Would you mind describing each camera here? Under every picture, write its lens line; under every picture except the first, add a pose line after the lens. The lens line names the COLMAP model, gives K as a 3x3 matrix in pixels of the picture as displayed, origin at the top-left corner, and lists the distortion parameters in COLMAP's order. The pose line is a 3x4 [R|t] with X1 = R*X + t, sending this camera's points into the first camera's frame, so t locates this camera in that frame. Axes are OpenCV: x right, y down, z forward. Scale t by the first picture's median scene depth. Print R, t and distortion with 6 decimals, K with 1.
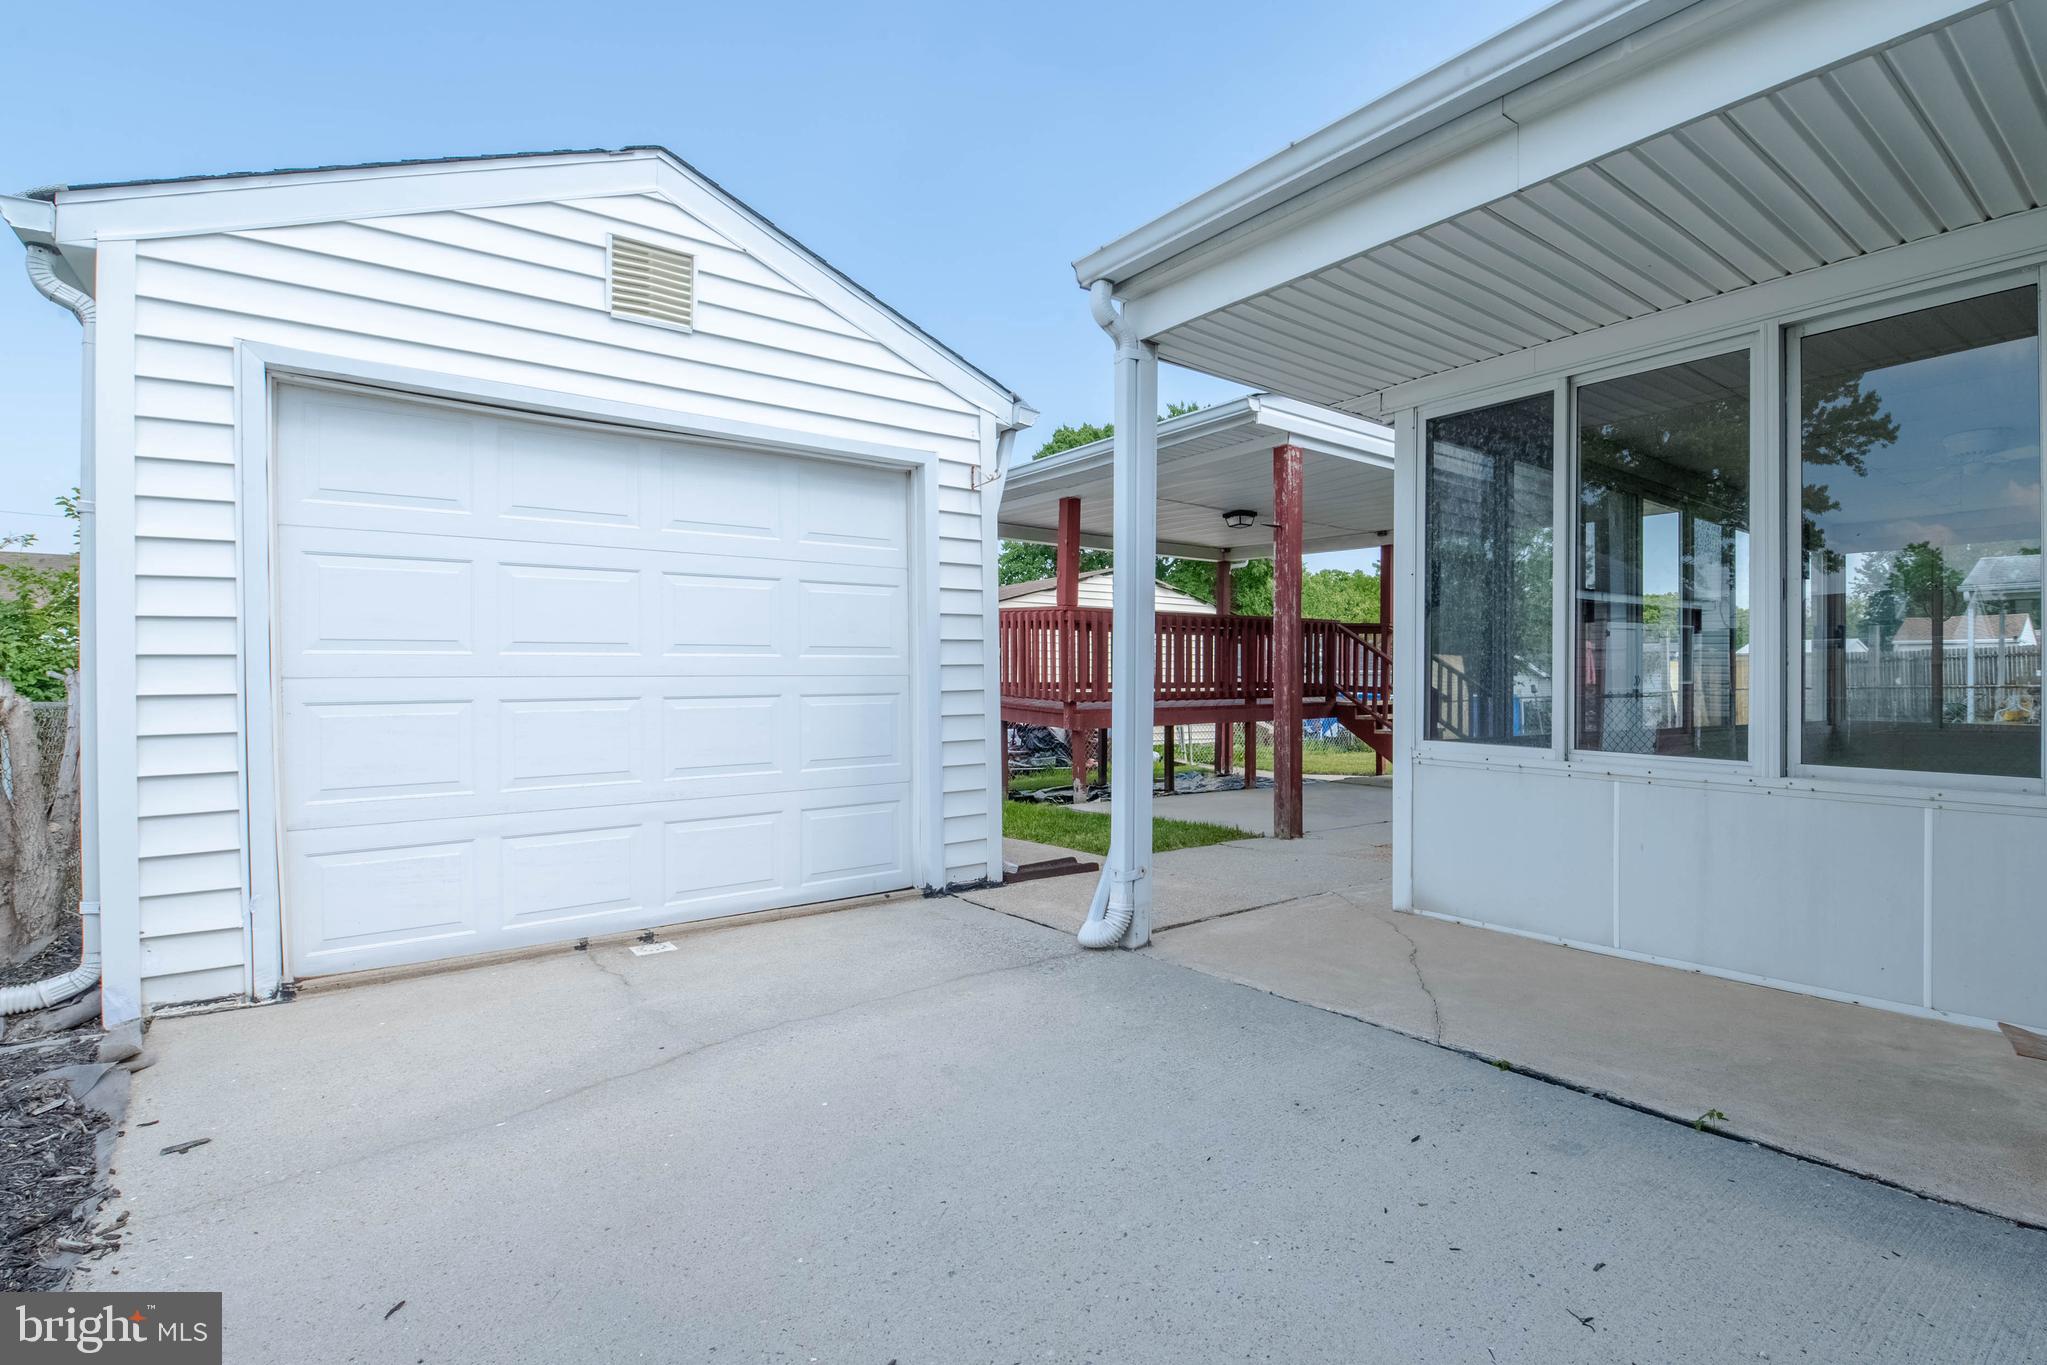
lens RADIAL K [[954.2, 0, 1023.5], [0, 954.2, 682.5], [0, 0, 1]] dist [-0.004103, -0.009100]
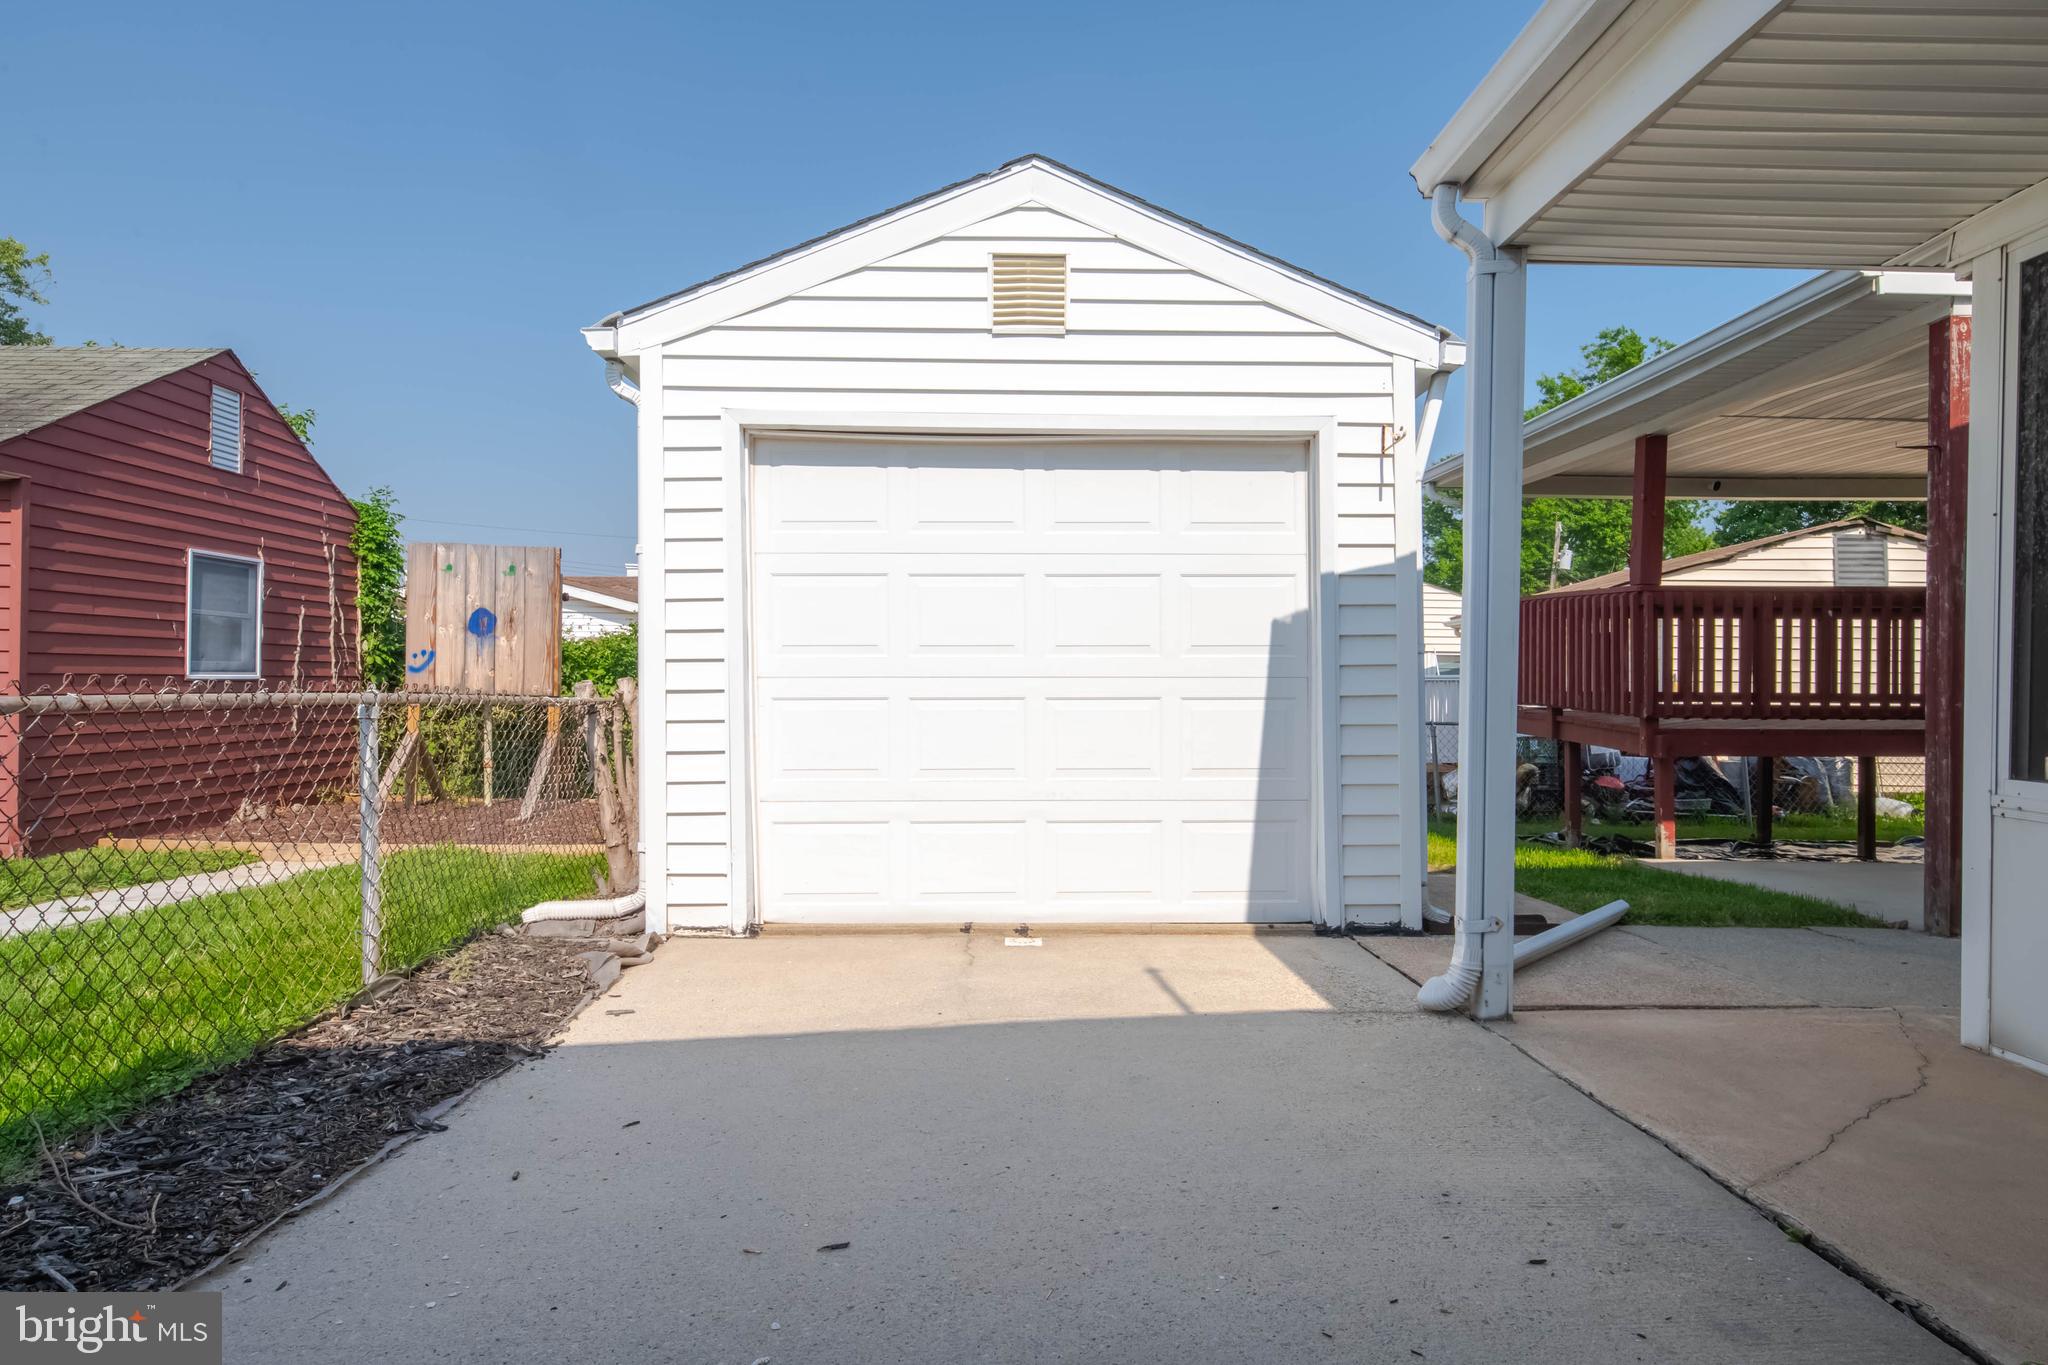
lens RADIAL K [[1194.8, 0, 1025.7], [0, 1194.8, 703.4], [0, 0, 1]] dist [0.032231, -0.015233]
pose [[0.793383, 0.013521, -0.608572, 0.393778], [-0.009885, 0.999908, 0.009330, 0.009987], [0.608642, -0.001386, 0.793444, -0.022801]]
